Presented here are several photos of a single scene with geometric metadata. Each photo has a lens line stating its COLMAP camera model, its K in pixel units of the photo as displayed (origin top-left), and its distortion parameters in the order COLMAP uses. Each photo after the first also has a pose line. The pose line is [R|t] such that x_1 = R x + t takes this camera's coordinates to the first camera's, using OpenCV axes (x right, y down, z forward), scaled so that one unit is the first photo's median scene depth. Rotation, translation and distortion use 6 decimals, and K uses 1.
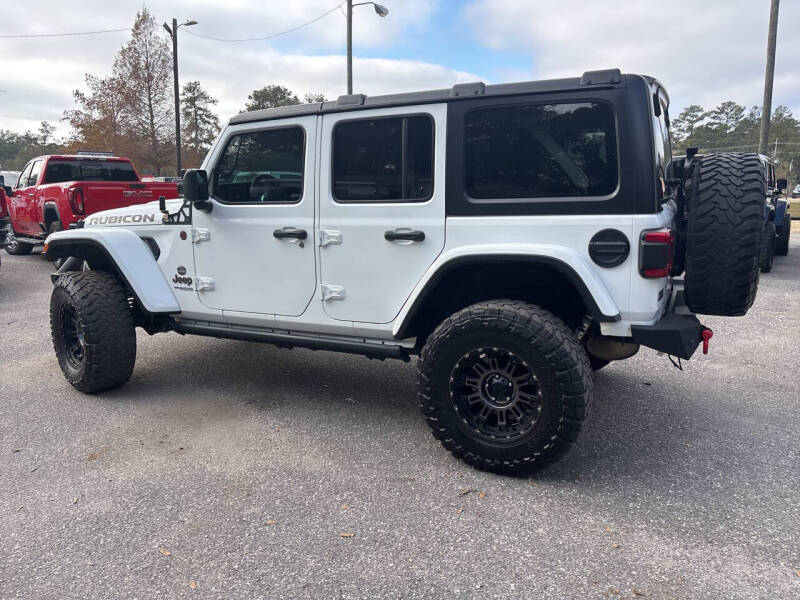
lens RADIAL K [[603.1, 0, 407.7], [0, 603.1, 300.5], [0, 0, 1]] dist [0.052469, -0.053013]
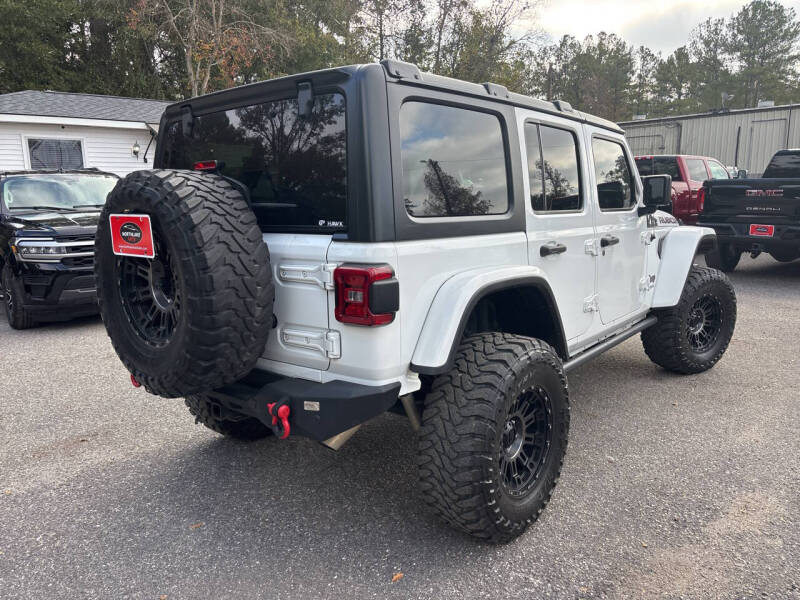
lens RADIAL K [[603.1, 0, 395.5], [0, 603.1, 302.2], [0, 0, 1]] dist [0.052469, -0.053013]
pose [[-0.250555, 0.185910, -0.950084, 1.087833], [-0.160210, 0.959894, 0.230080, -0.278681], [0.954754, 0.209861, -0.210722, 1.335799]]
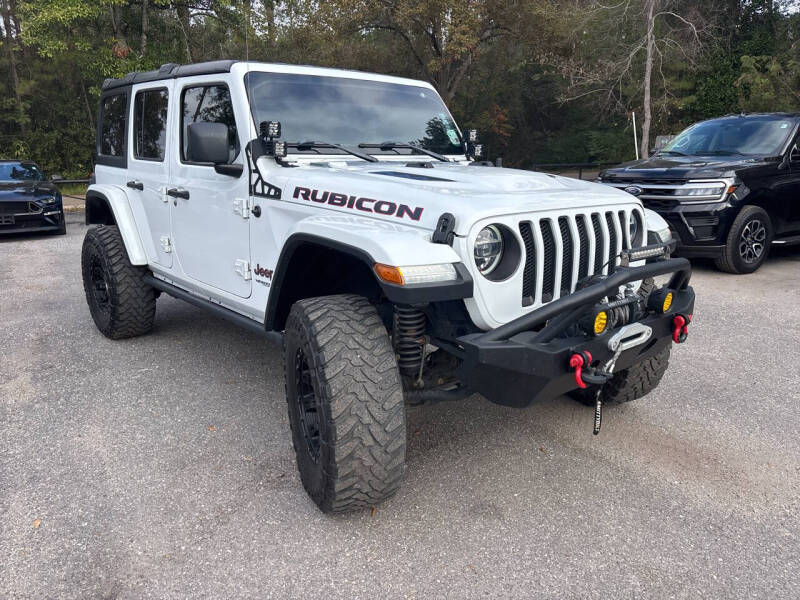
lens RADIAL K [[603.1, 0, 396.1], [0, 603.1, 299.8], [0, 0, 1]] dist [0.052469, -0.053013]
pose [[-0.910741, -0.090025, 0.403046, -0.755891], [0.086645, 0.912577, 0.399621, -0.416111], [-0.403786, 0.398873, -0.823321, 2.215698]]
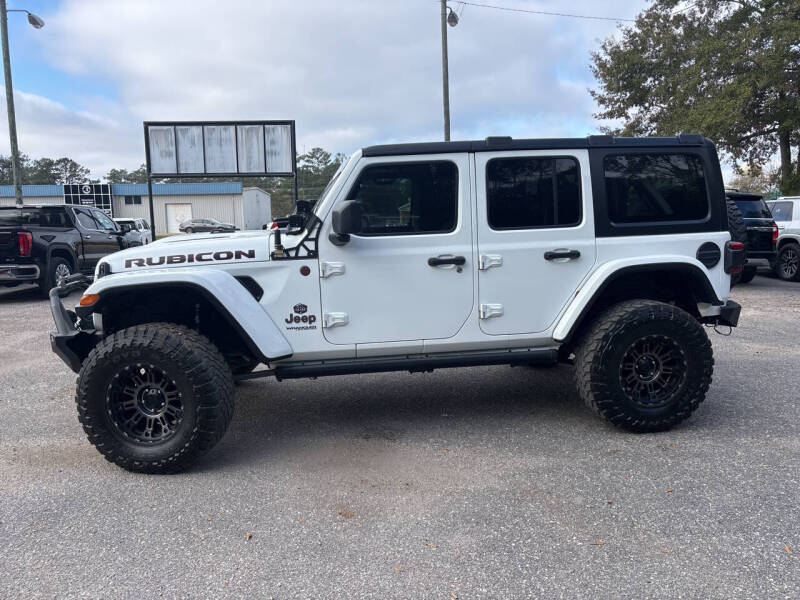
lens RADIAL K [[603.1, 0, 398.9], [0, 603.1, 302.3], [0, 0, 1]] dist [0.052469, -0.053013]
pose [[0.819339, -0.087726, 0.566558, -0.889631], [0.118452, 0.992804, -0.017575, -0.029317], [-0.560940, 0.081510, 0.823834, 0.180977]]
